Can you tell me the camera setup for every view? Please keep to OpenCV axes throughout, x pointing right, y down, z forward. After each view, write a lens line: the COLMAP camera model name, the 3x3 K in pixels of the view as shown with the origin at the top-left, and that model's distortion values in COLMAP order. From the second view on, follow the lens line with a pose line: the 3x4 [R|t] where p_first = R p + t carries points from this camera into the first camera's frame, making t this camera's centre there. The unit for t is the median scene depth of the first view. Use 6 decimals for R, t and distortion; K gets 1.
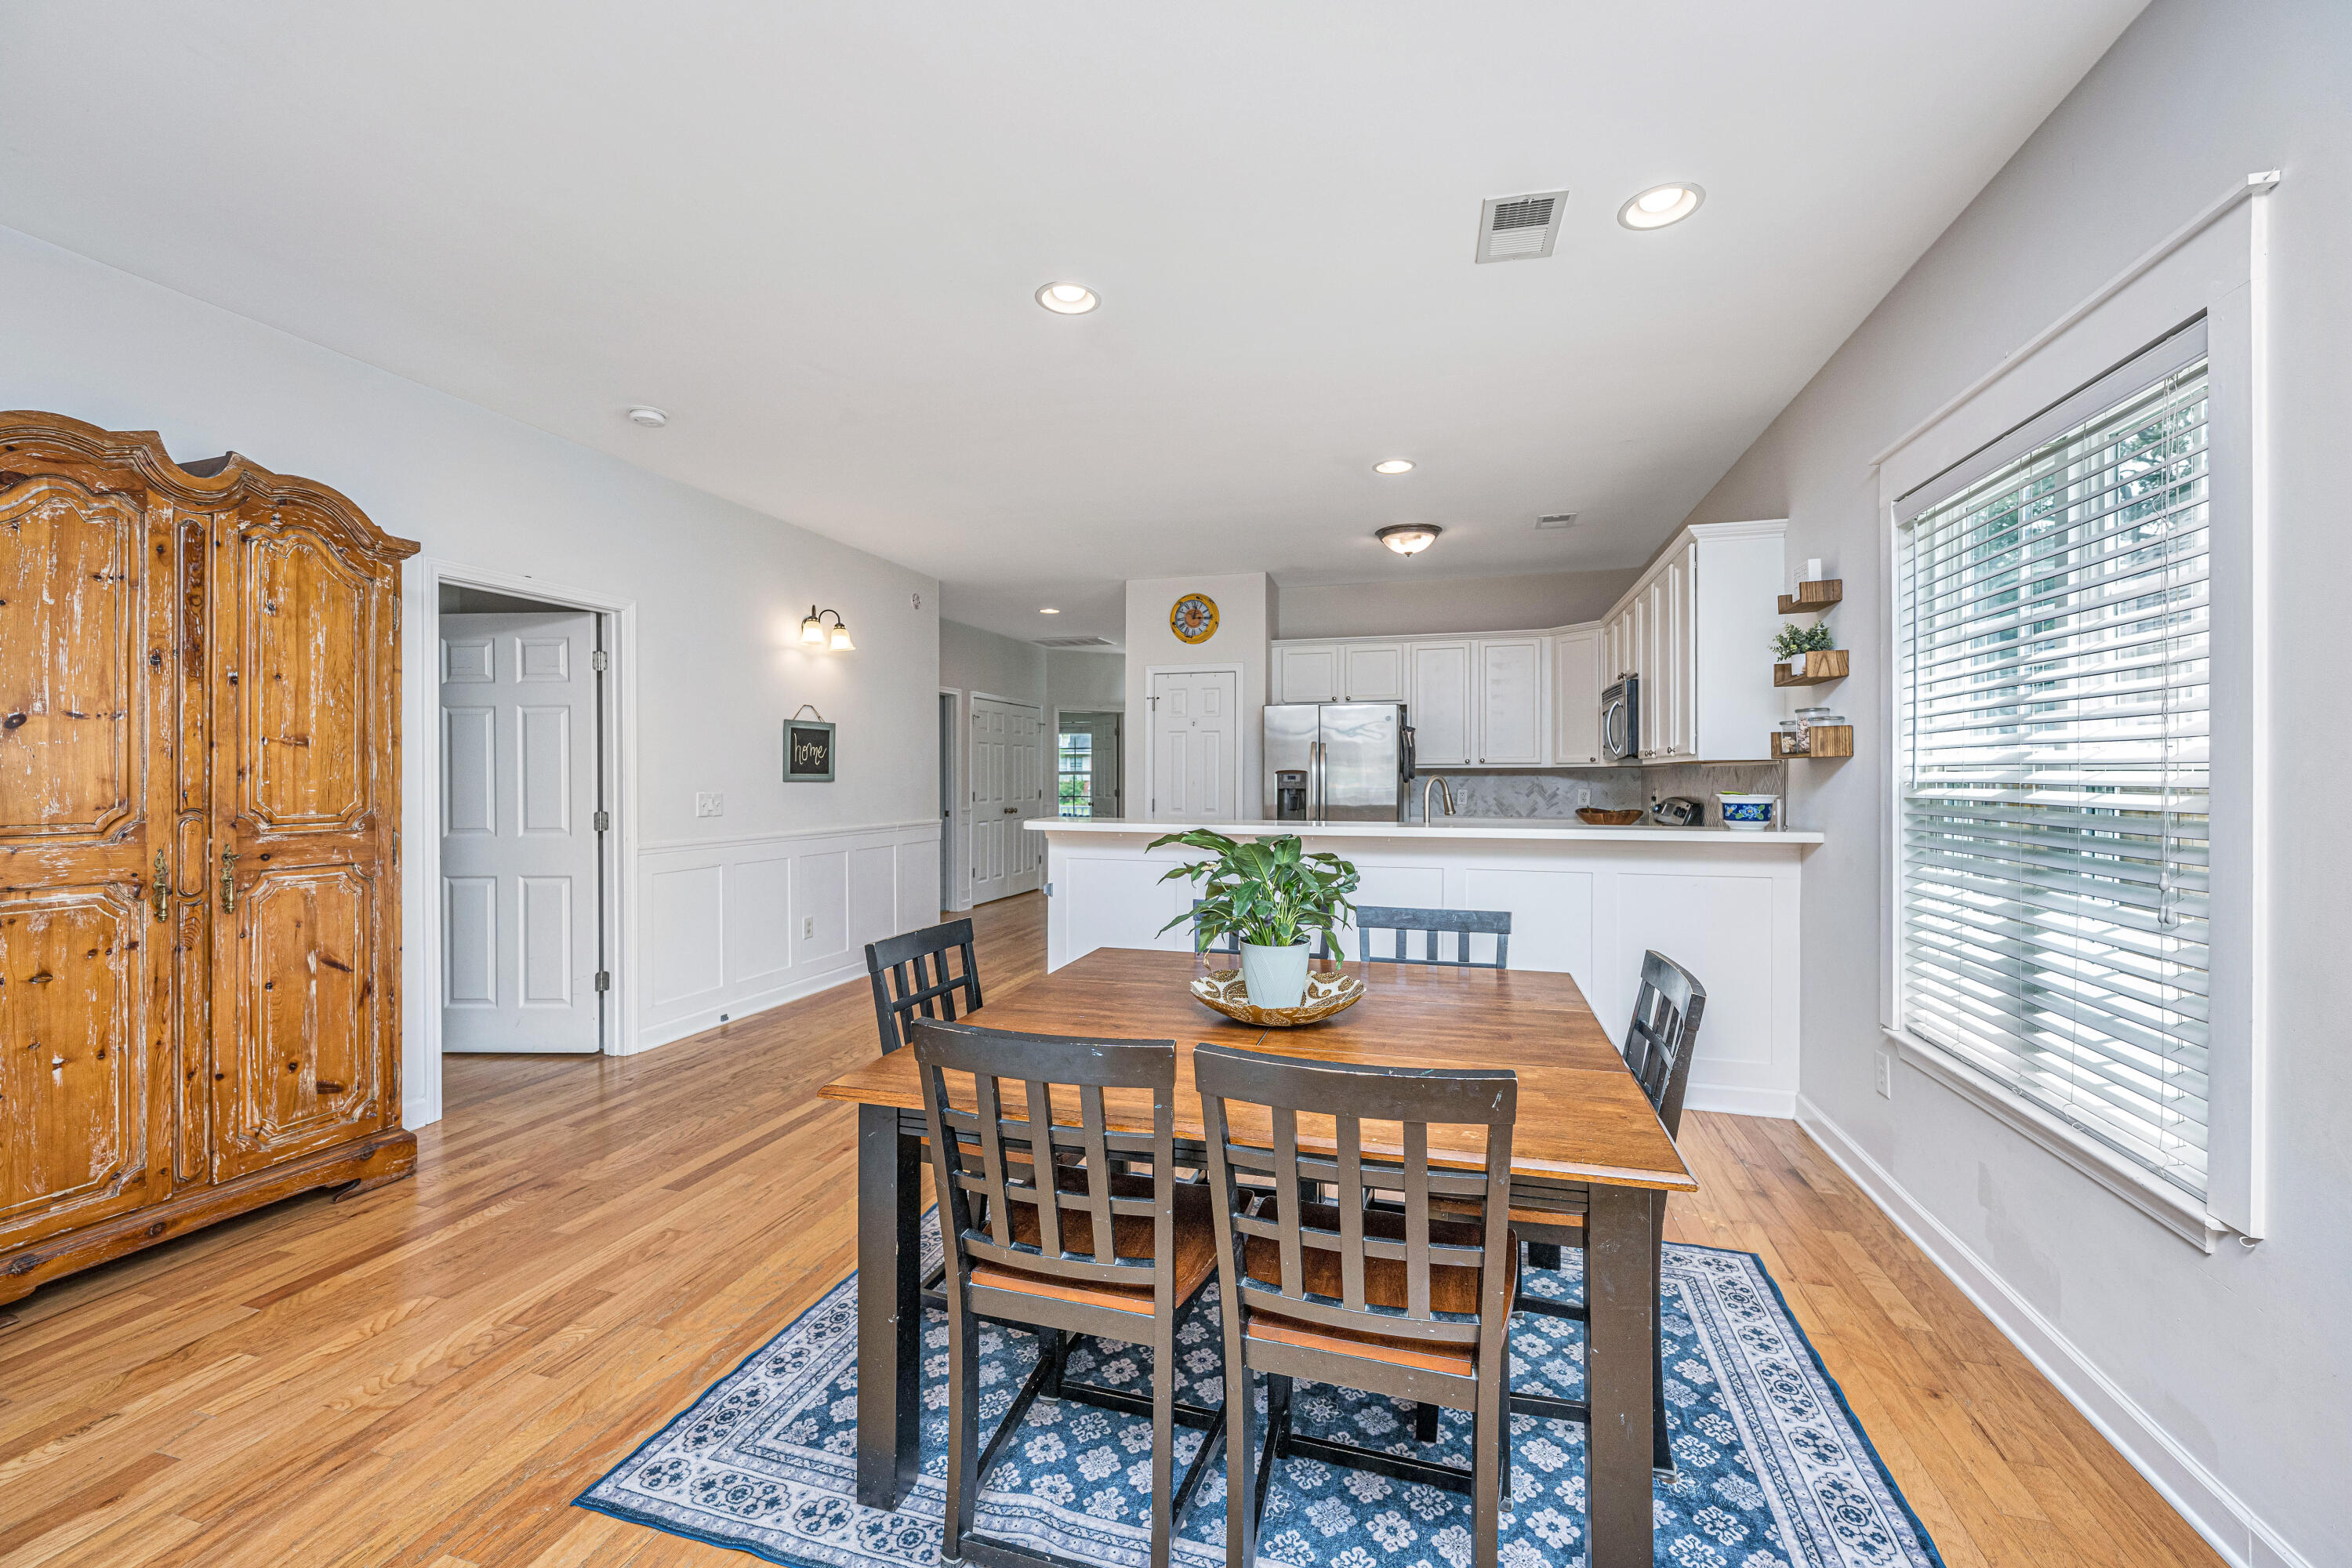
lens RADIAL K [[962.6, 0, 1164.5], [0, 962.6, 777.9], [0, 0, 1]] dist [0.000780, -0.000100]
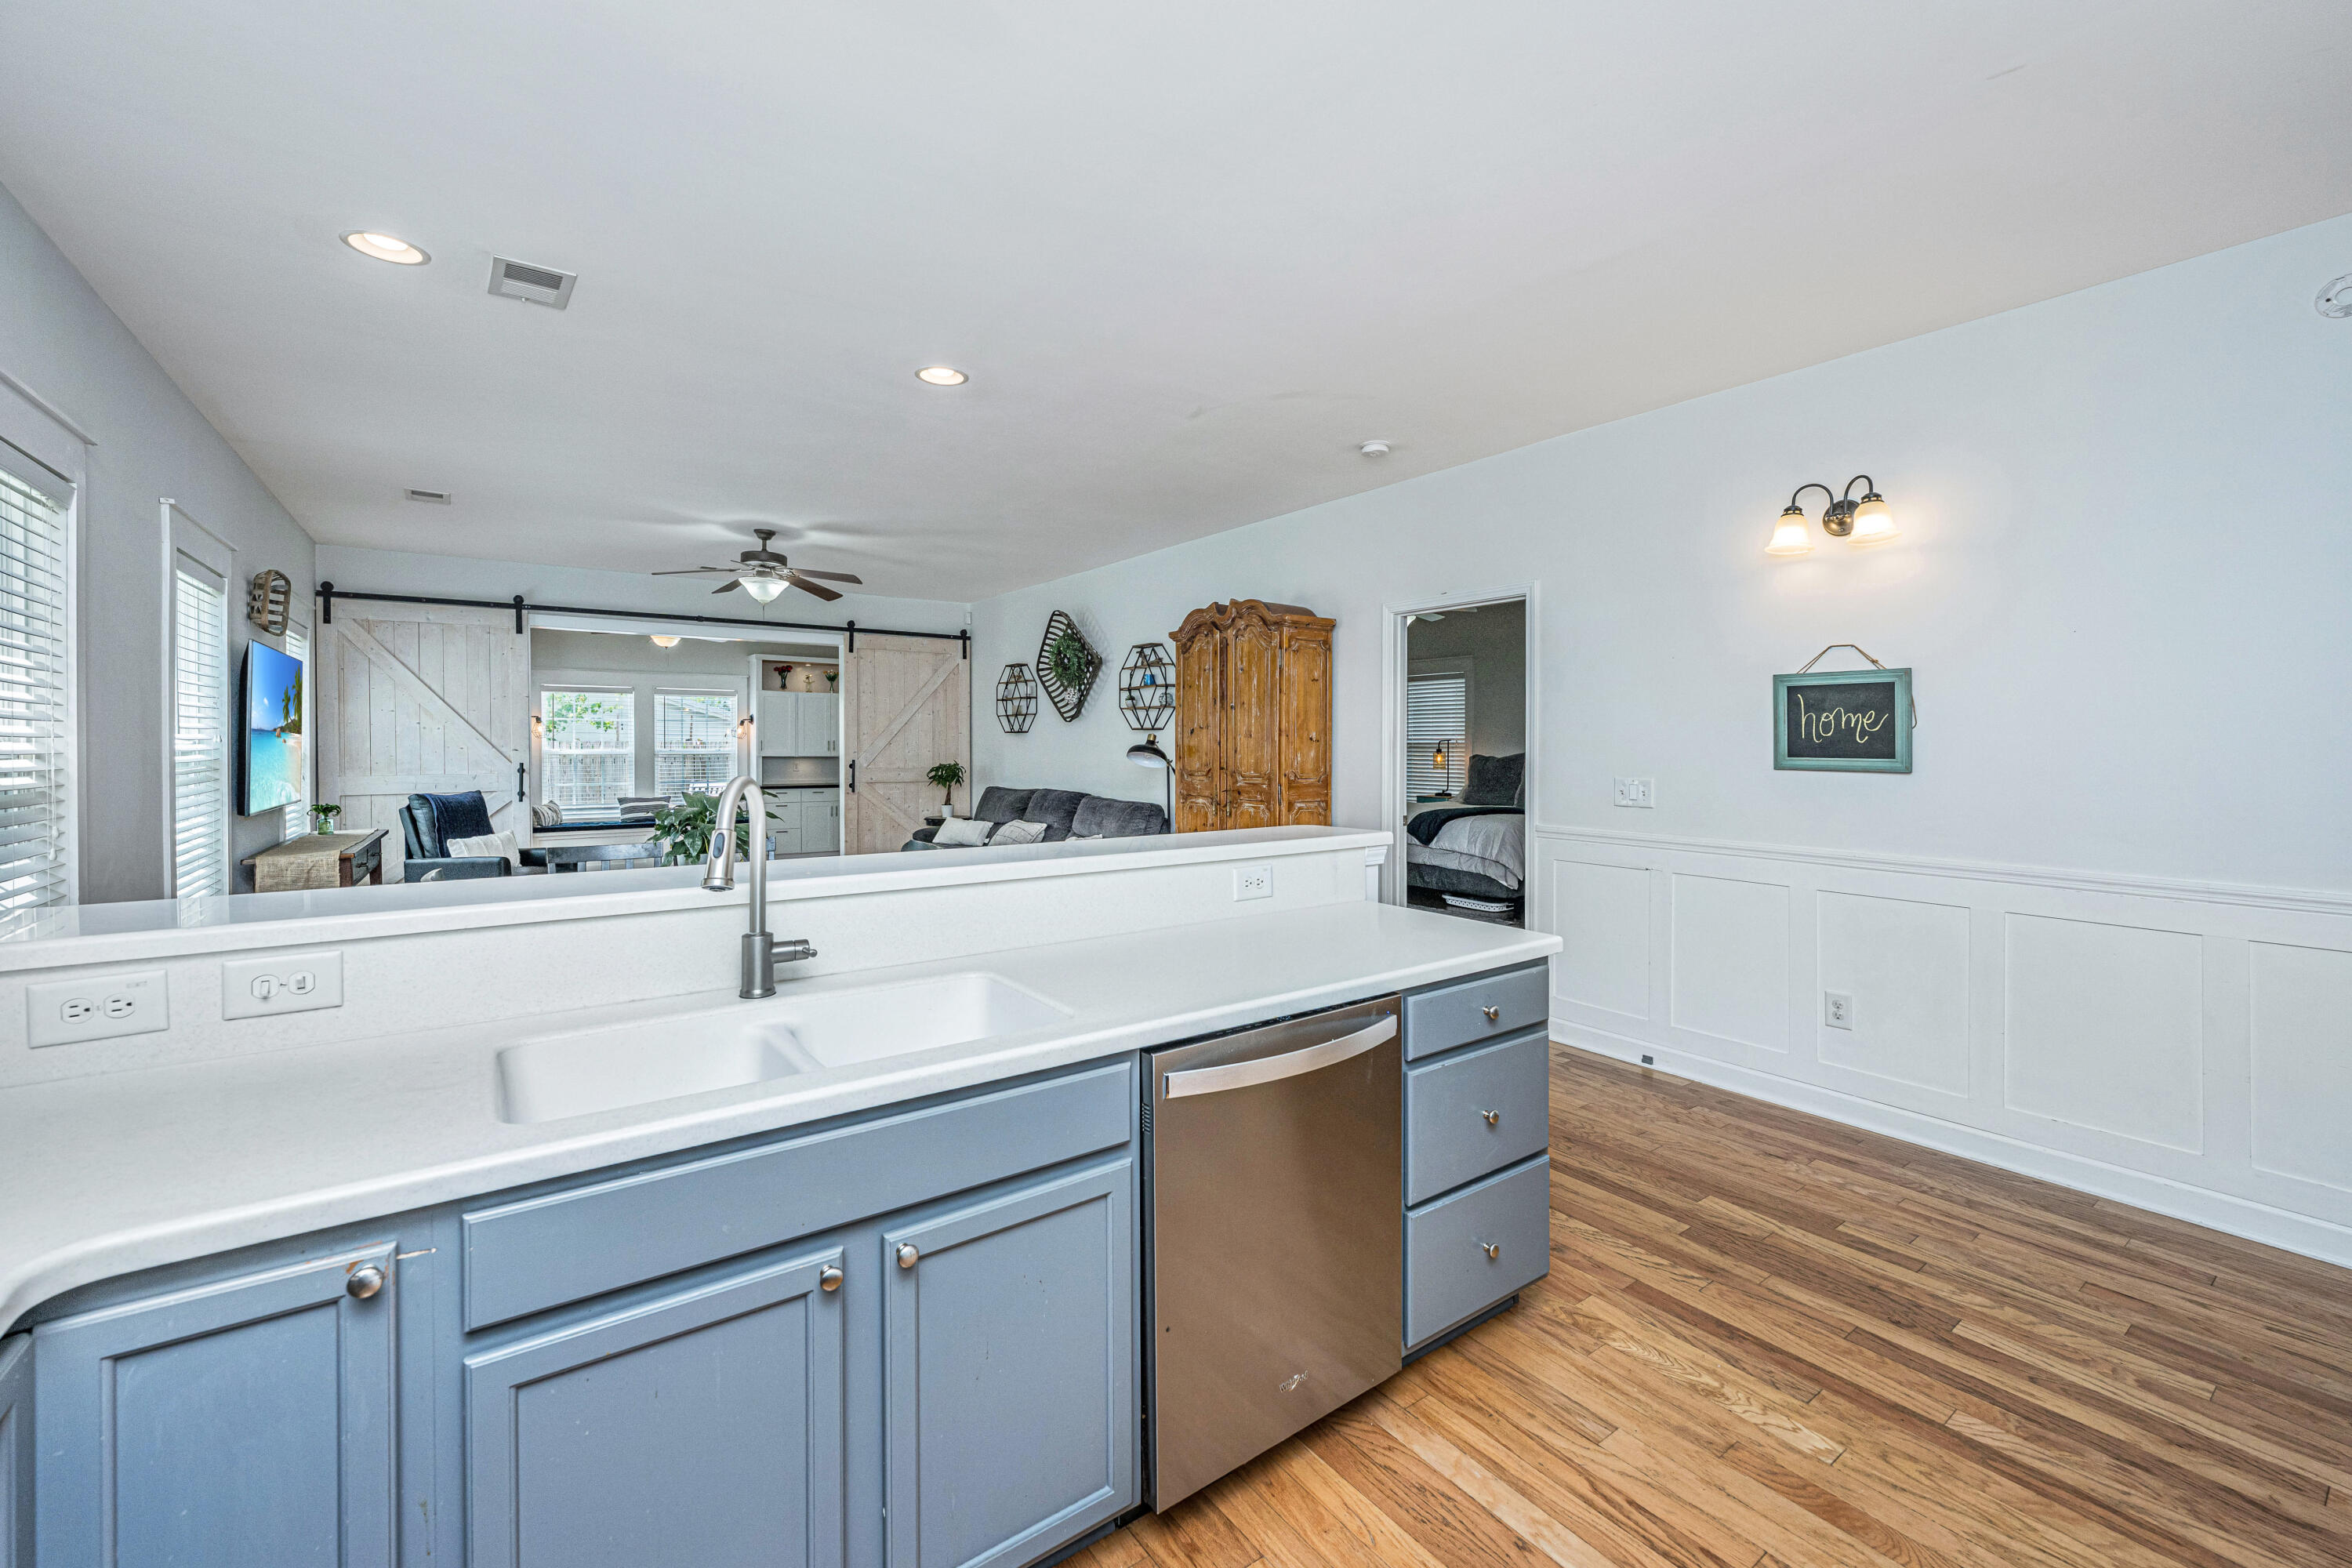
lens RADIAL K [[942.9, 0, 1178.4], [0, 942.9, 751.9], [0, 0, 1]] dist [-0.001699, -0.000128]
pose [[-0.605310, 0.006735, -0.795961, 0.402229], [-0.005123, 0.999911, 0.012357, -0.015252], [0.795973, 0.011558, -0.605221, 1.156105]]
